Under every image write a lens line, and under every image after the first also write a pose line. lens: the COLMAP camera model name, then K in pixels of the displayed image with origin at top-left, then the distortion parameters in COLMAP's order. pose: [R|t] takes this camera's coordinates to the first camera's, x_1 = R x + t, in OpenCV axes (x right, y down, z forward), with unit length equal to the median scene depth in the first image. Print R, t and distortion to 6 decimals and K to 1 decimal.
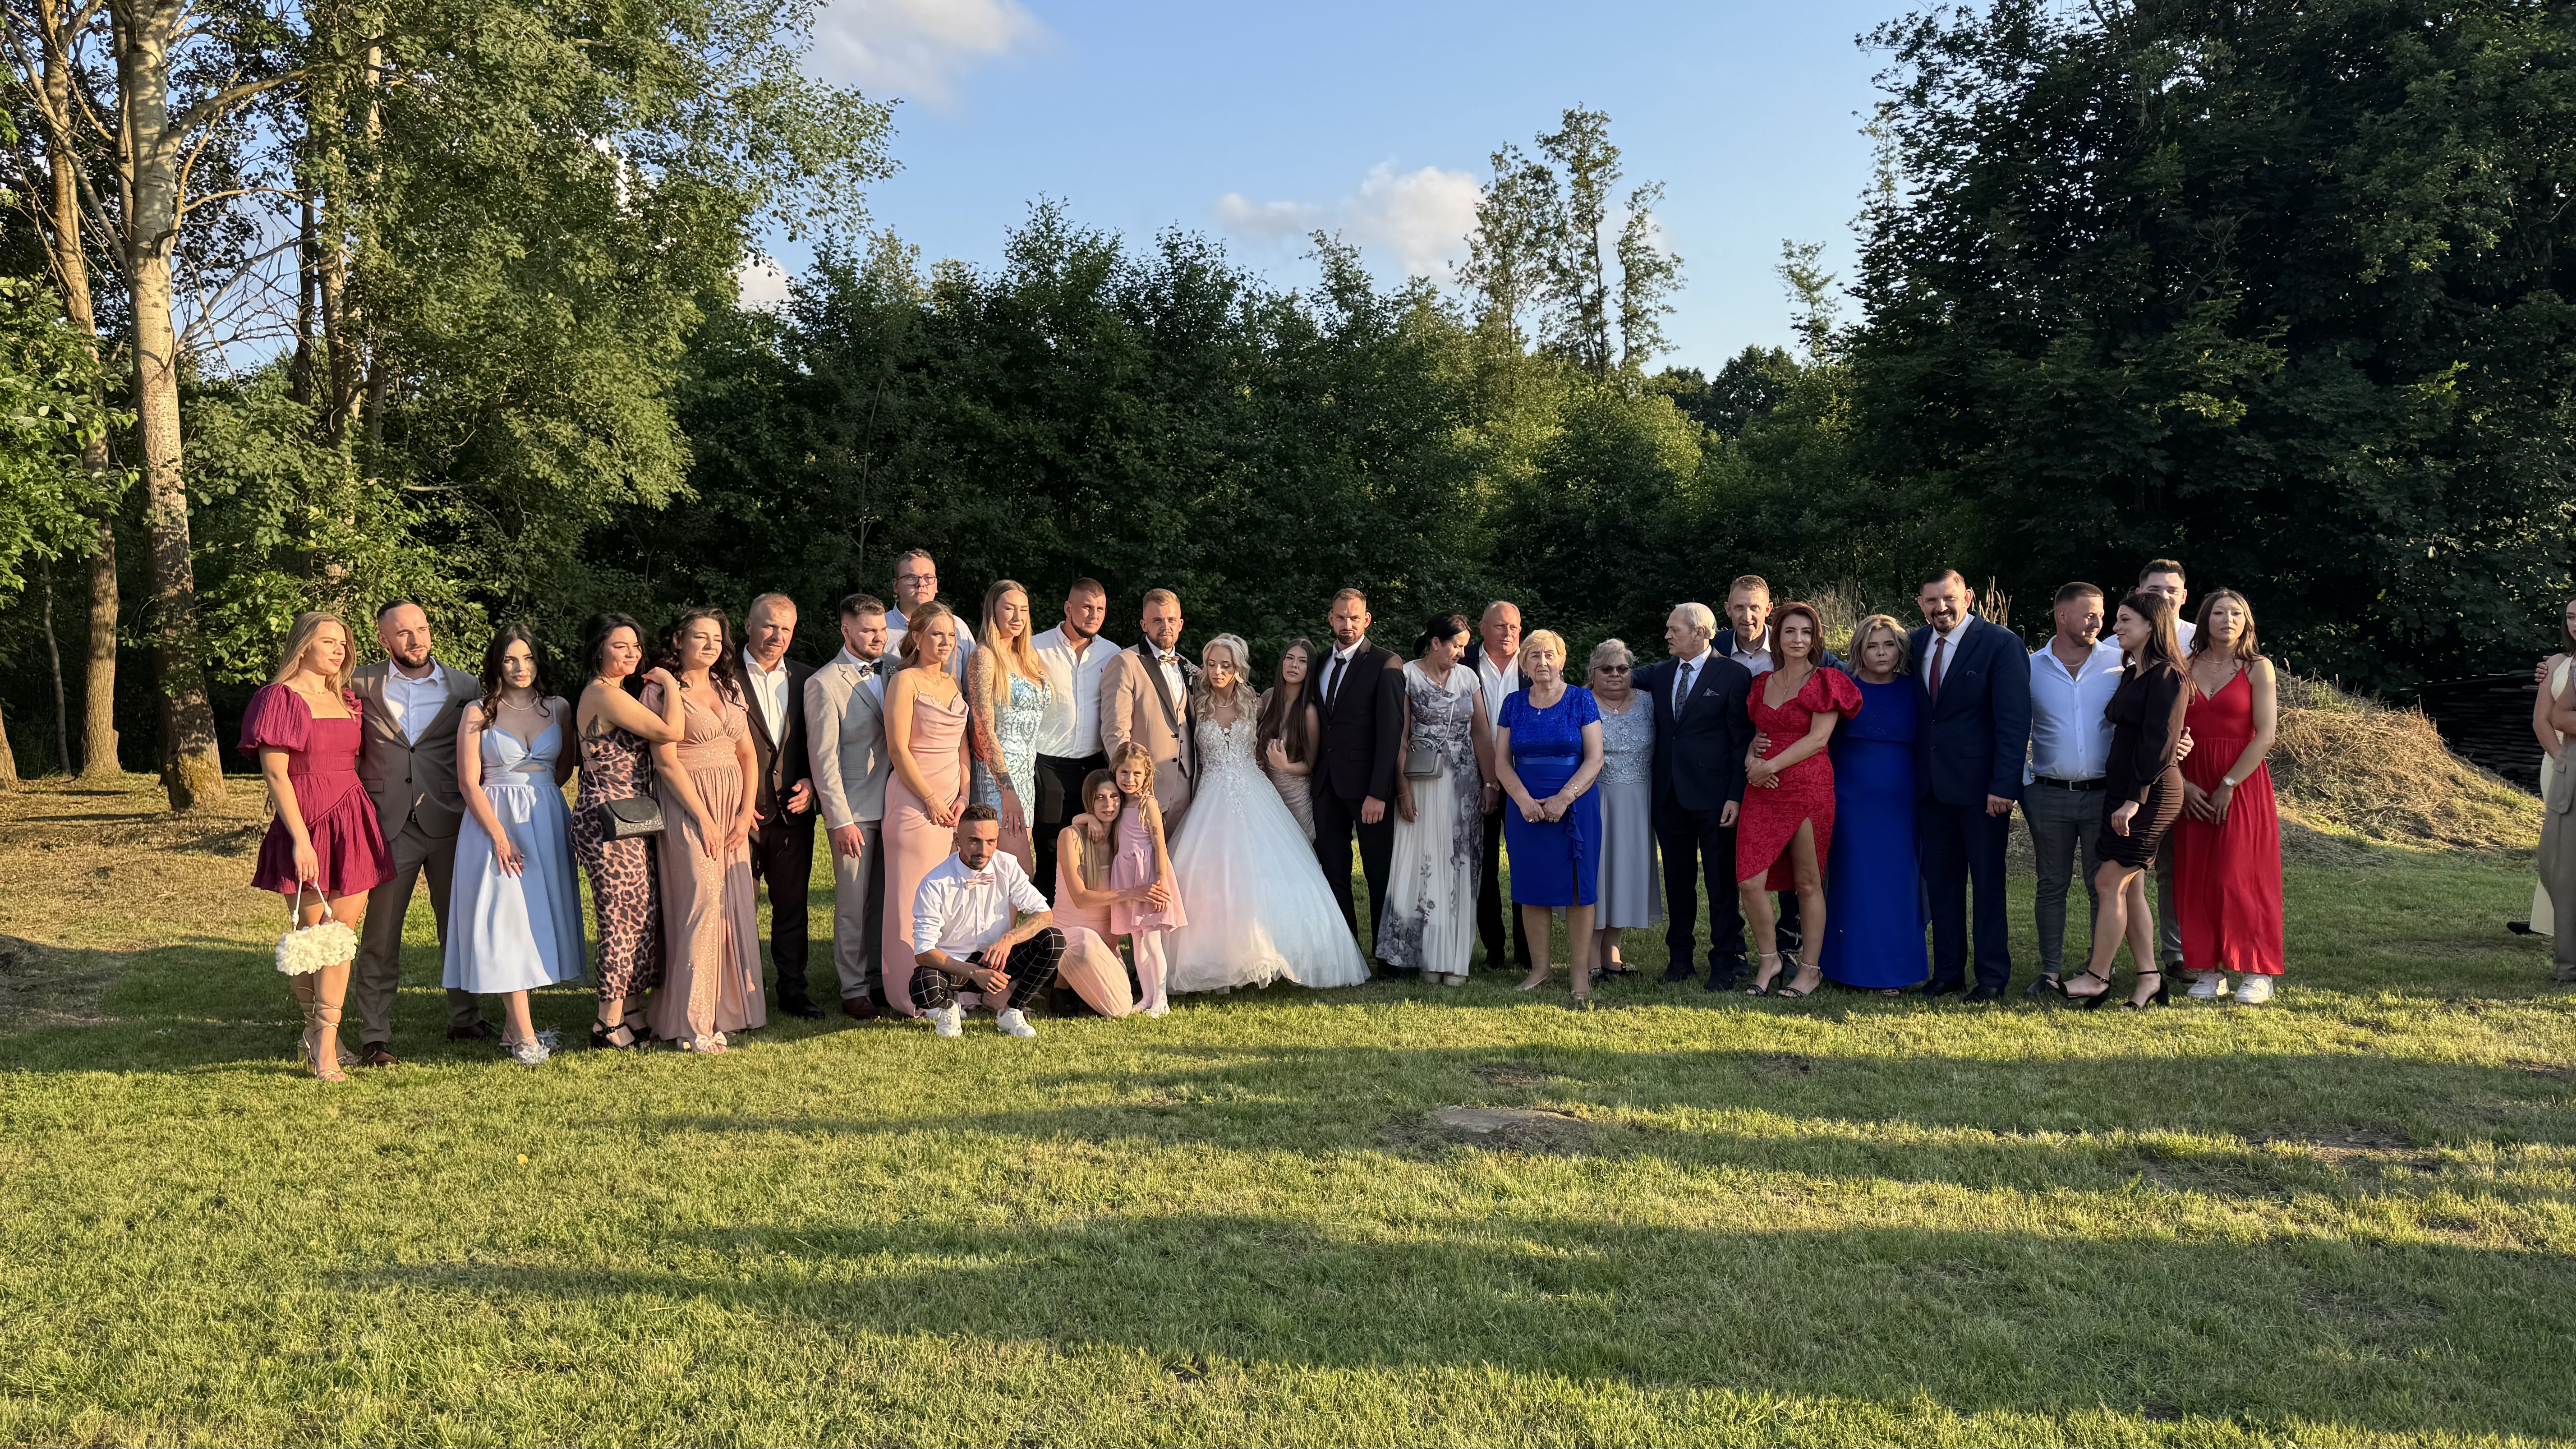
lens RADIAL K [[1745.1, 0, 1280.1], [0, 1745.1, 746.7], [0, 0, 1]] dist [0.083617, -0.110293]
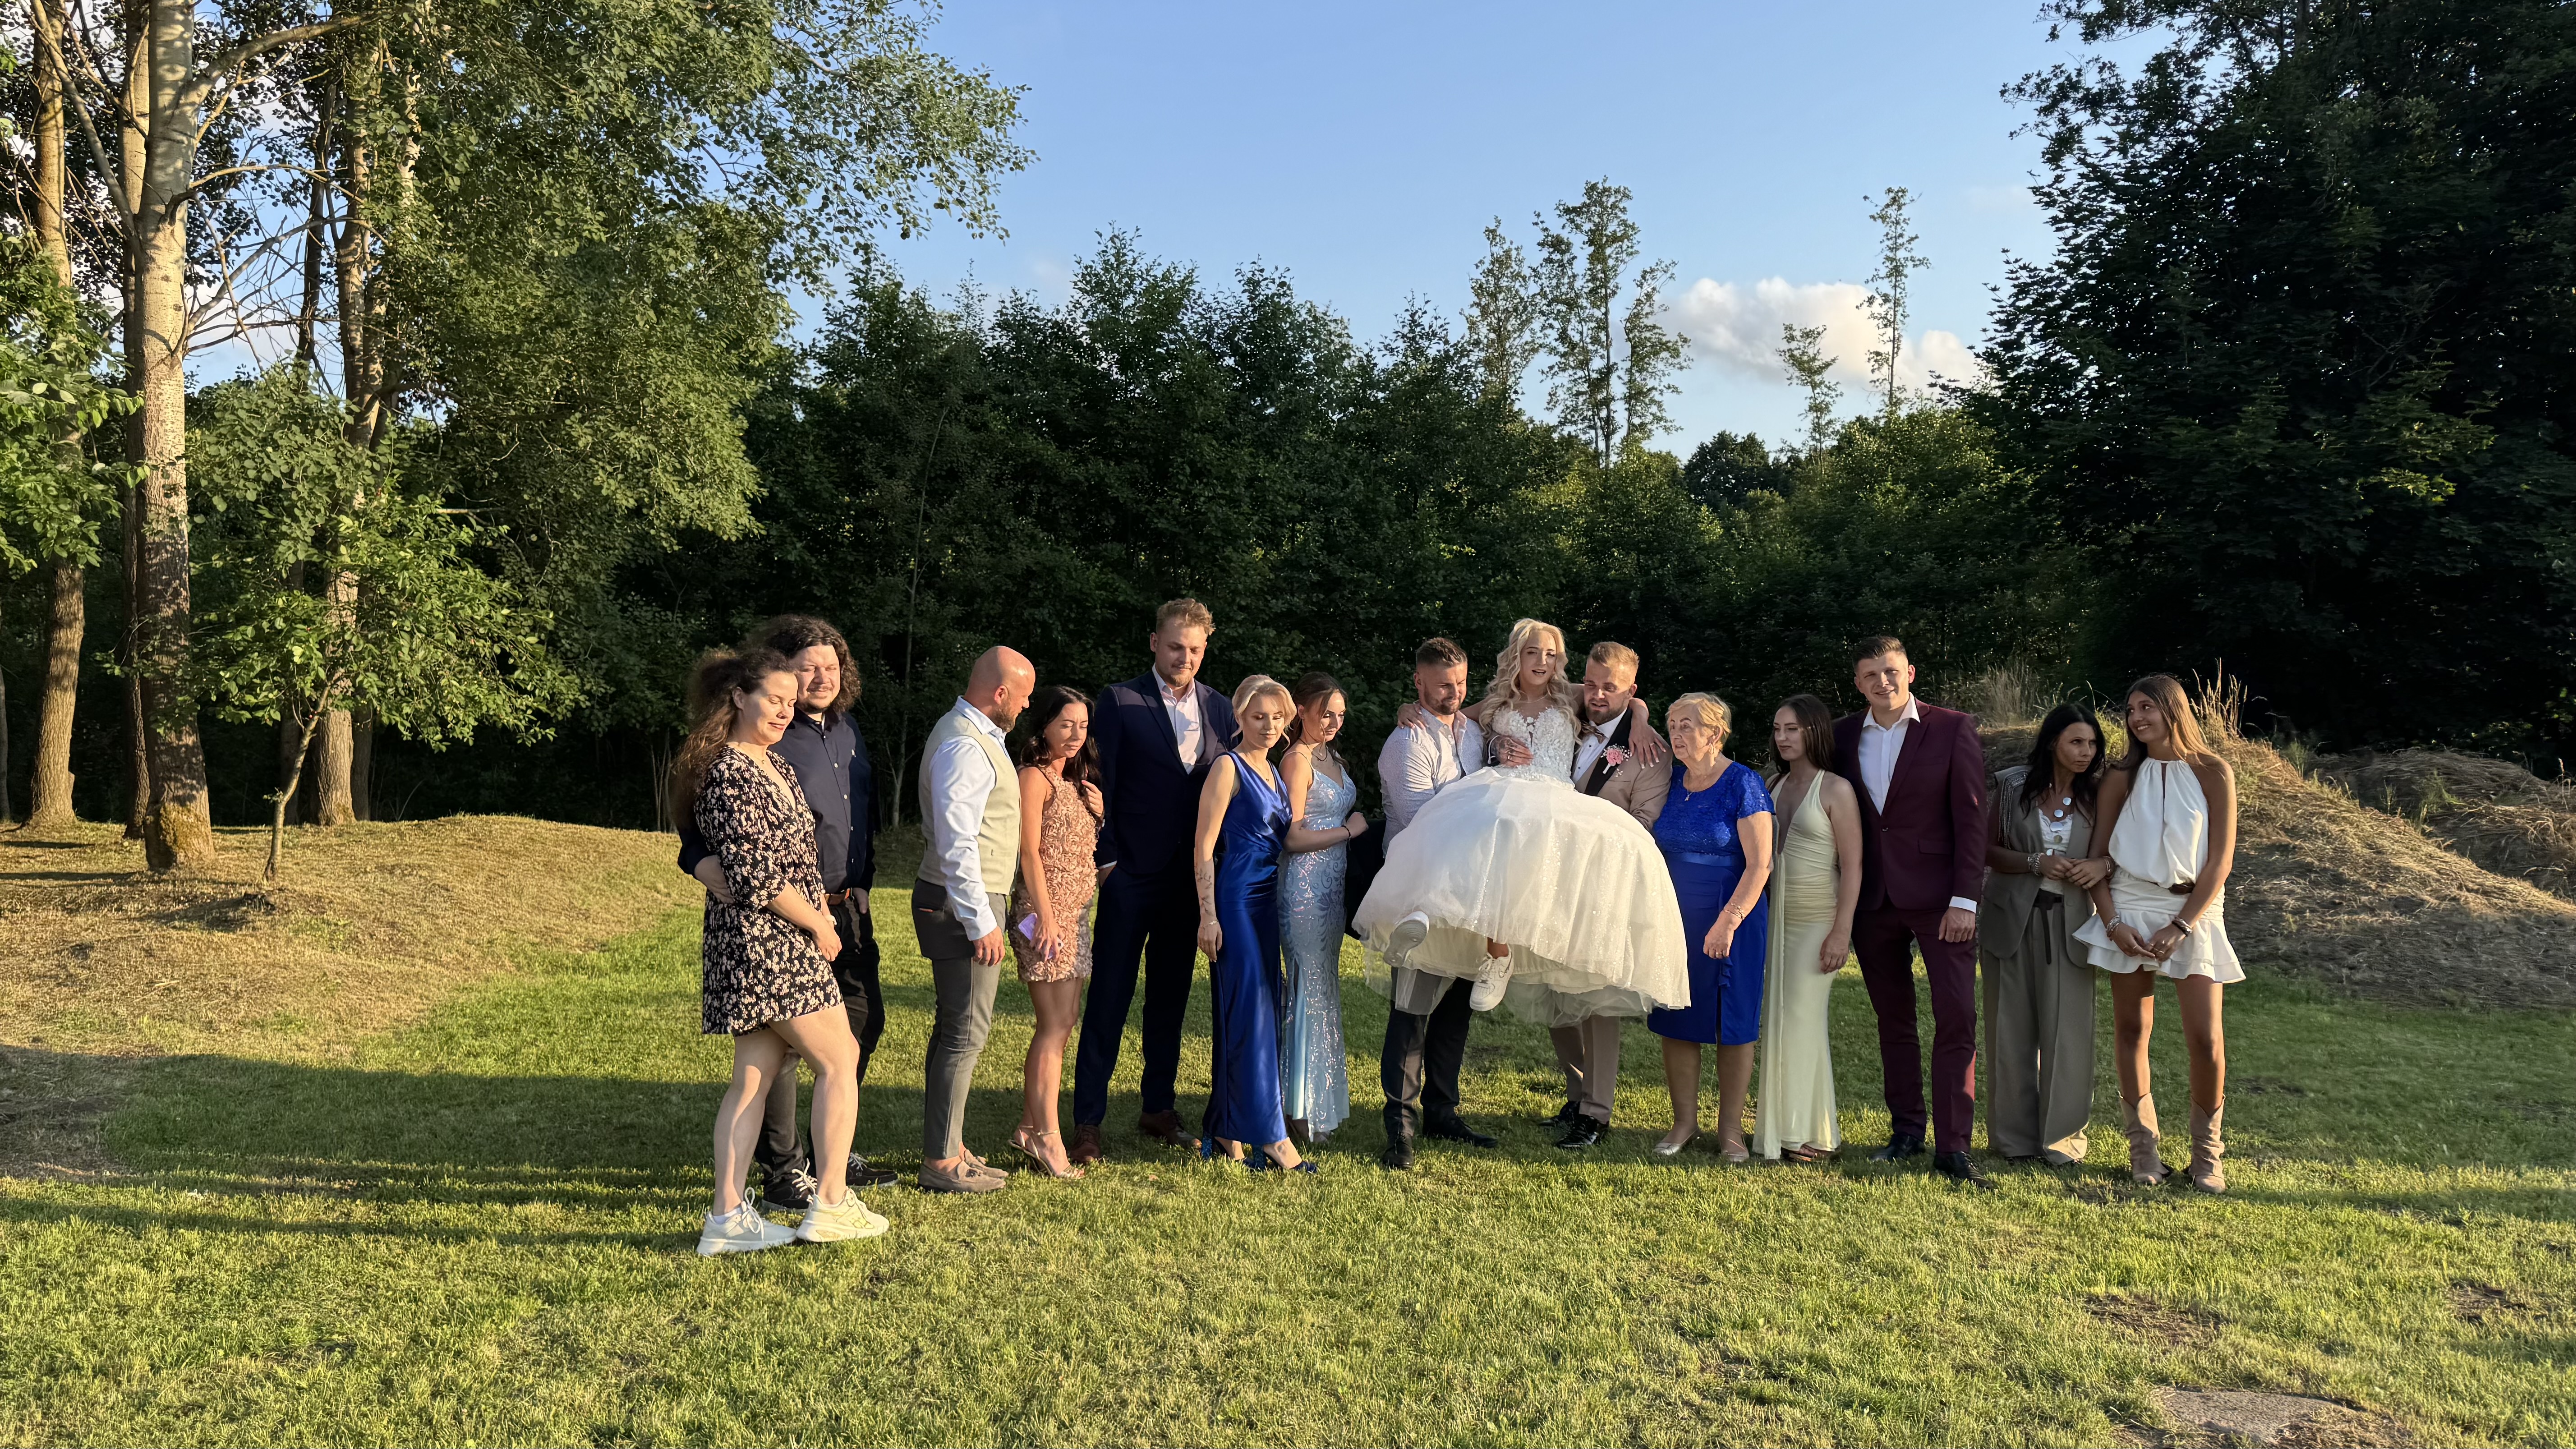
lens RADIAL K [[1748.3, 0, 1288.0], [0, 1748.3, 724.5], [0, 0, 1]] dist [0.077530, -0.103472]
pose [[0.998966, 0.028142, 0.035708, -0.088842], [-0.026202, 0.998215, -0.053662, -0.001836], [-0.037154, 0.052671, 0.997920, 0.102876]]
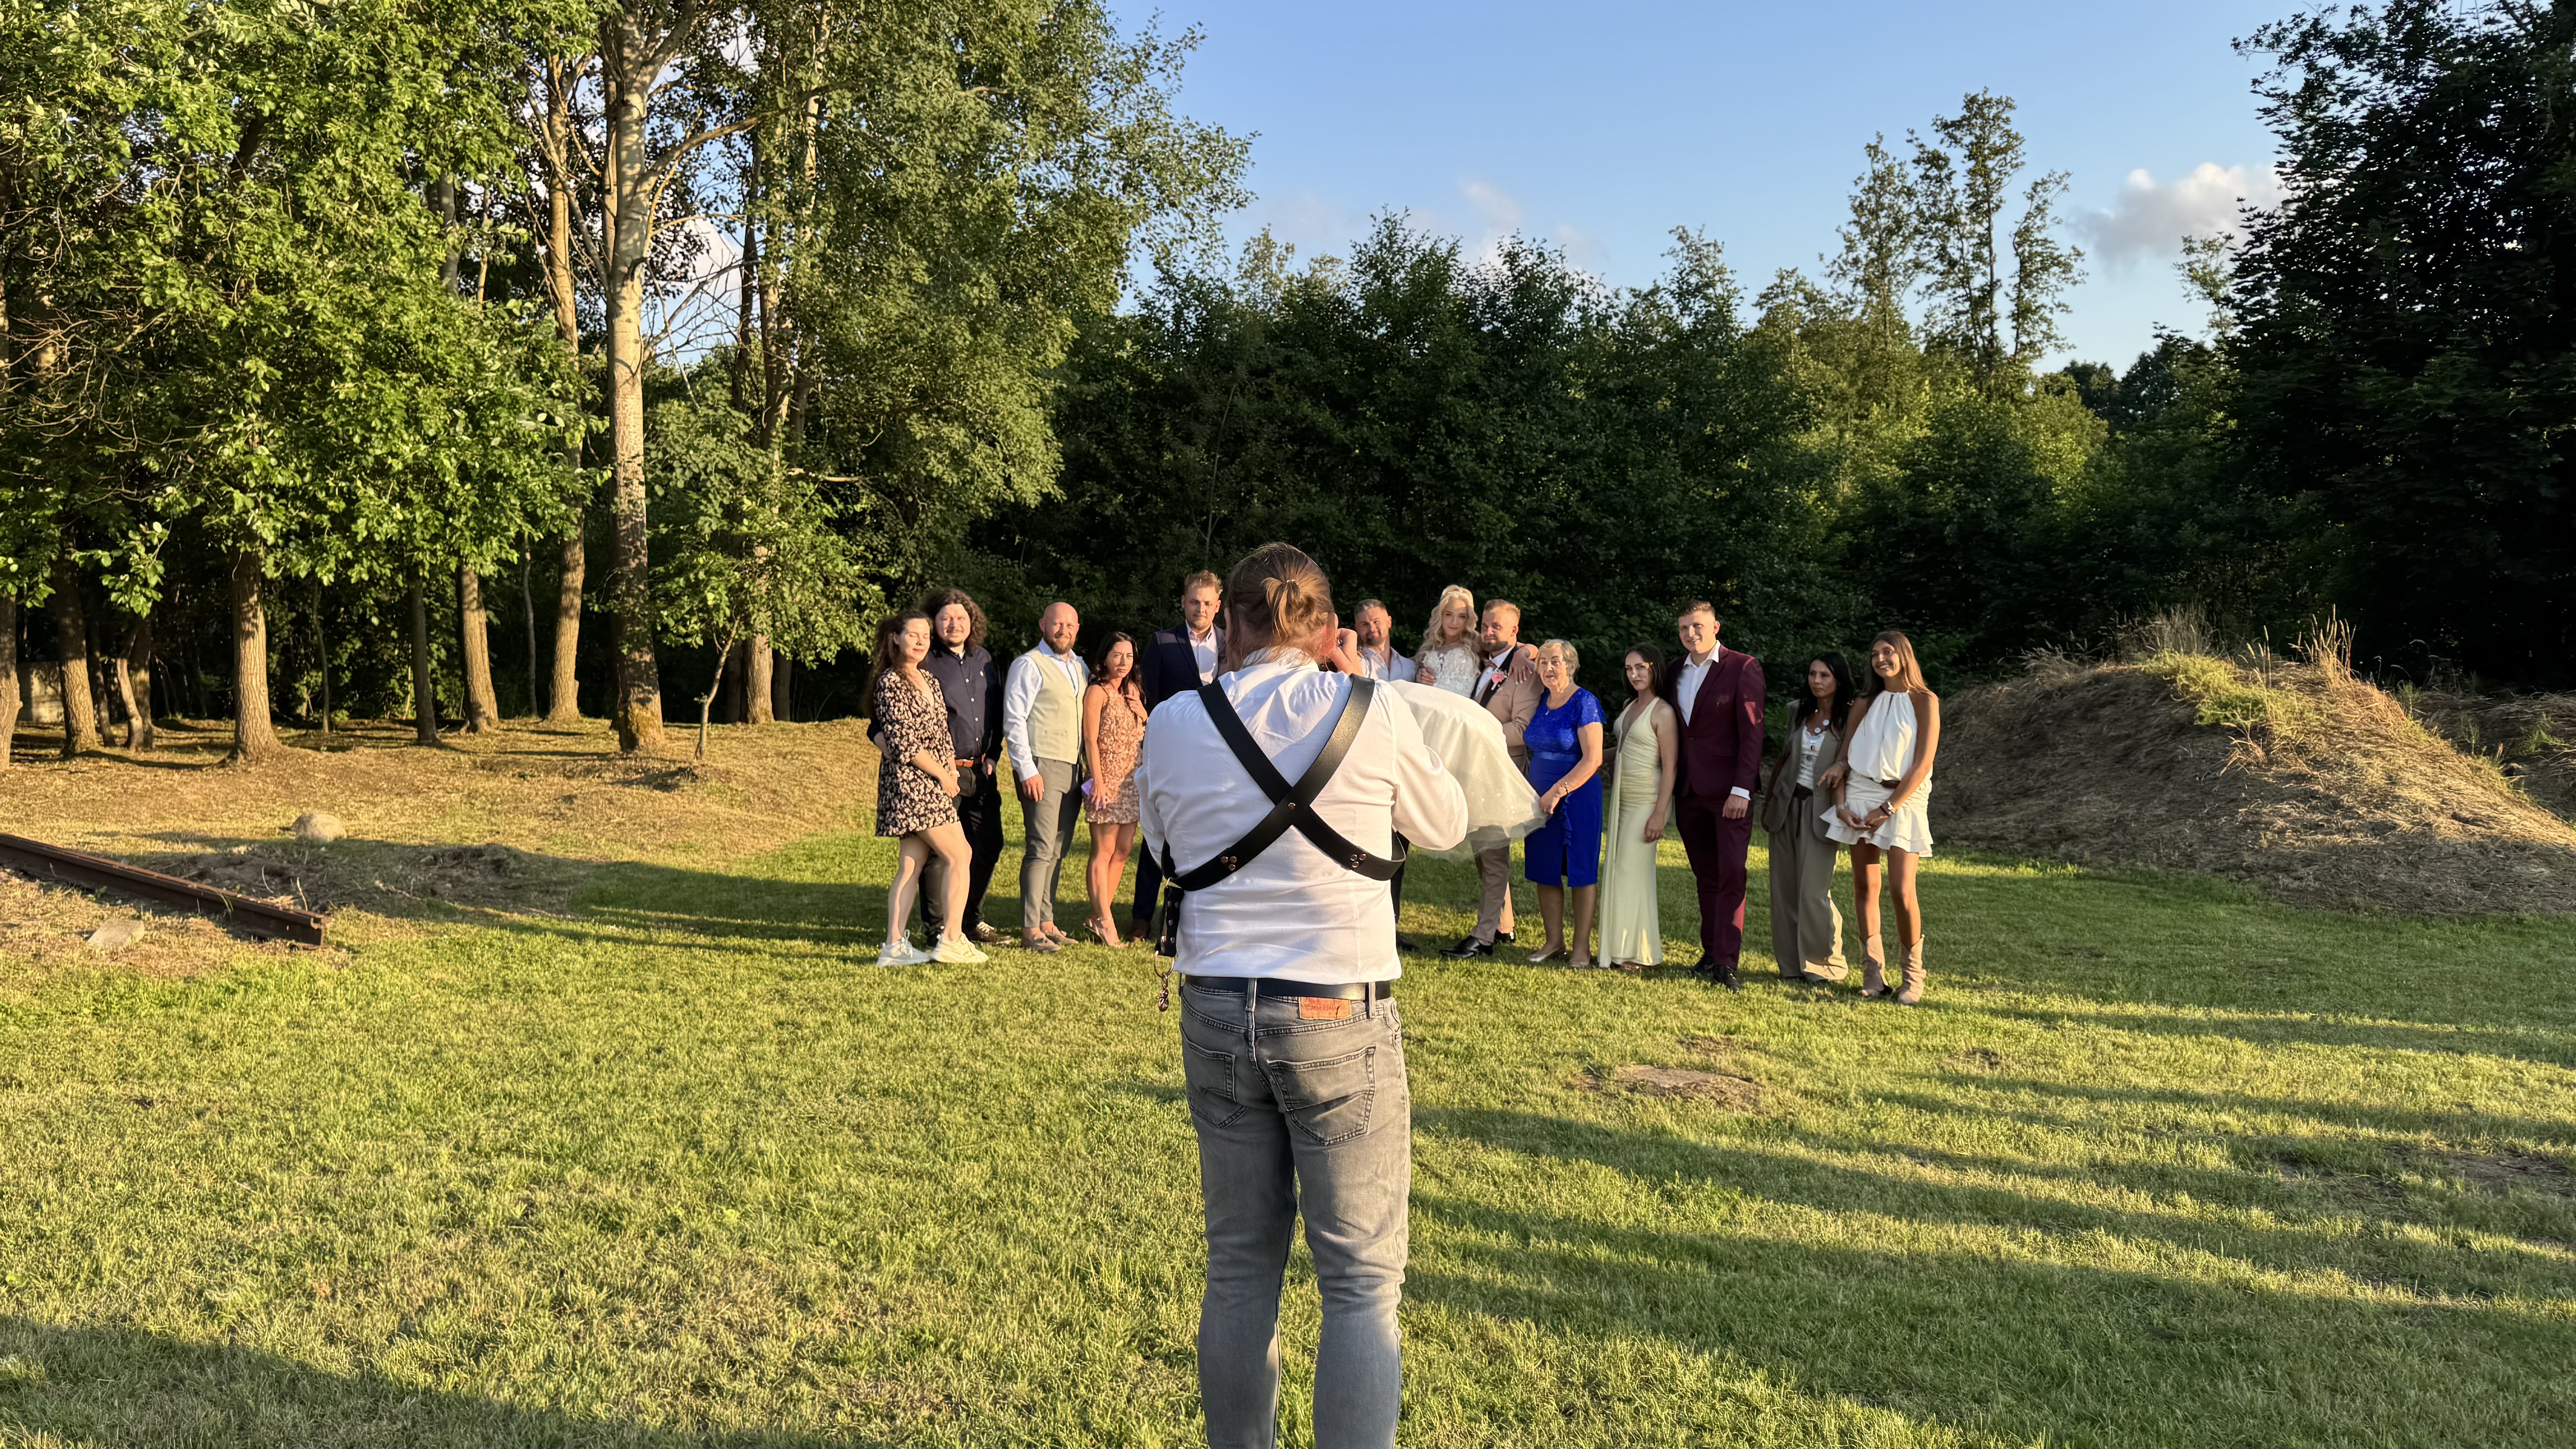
lens RADIAL K [[1748.3, 0, 1288.0], [0, 1748.3, 724.5], [0, 0, 1]] dist [0.077530, -0.103472]
pose [[0.980562, 0.047371, -0.190406, 0.023870], [-0.048810, 0.998804, -0.002873, 0.000099], [0.190043, 0.012111, 0.981701, -0.050560]]
